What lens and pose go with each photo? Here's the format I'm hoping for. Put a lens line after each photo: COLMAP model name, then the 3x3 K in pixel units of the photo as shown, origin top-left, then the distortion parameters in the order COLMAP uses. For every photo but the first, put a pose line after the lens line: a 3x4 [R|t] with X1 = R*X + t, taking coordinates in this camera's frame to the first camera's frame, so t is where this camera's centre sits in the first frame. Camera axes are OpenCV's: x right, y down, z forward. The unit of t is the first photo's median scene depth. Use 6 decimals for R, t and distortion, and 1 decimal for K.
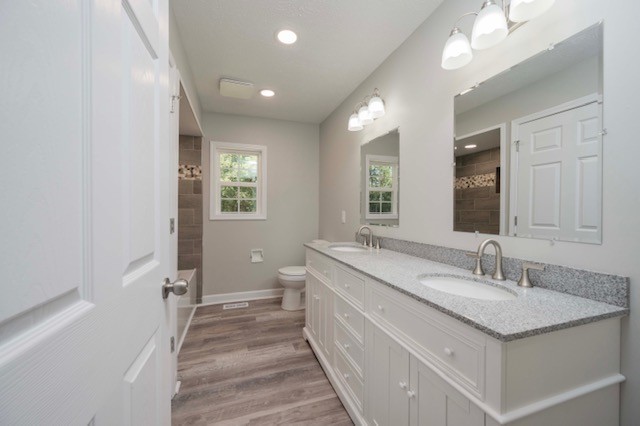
lens RADIAL K [[252.6, 0, 318.7], [0, 252.6, 212.2], [0, 0, 1]] dist [0.000519, 0.000186]
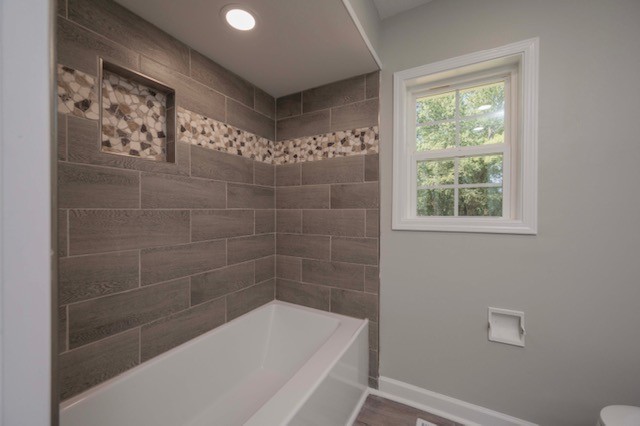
lens RADIAL K [[252.6, 0, 319.6], [0, 252.6, 212.6], [0, 0, 1]] dist [0.000519, 0.000186]
pose [[0.662358, 0.000463, -0.749188, -0.152108], [-0.003829, 0.999989, -0.002767, -0.001642], [0.749178, 0.004701, 0.662352, 0.561941]]
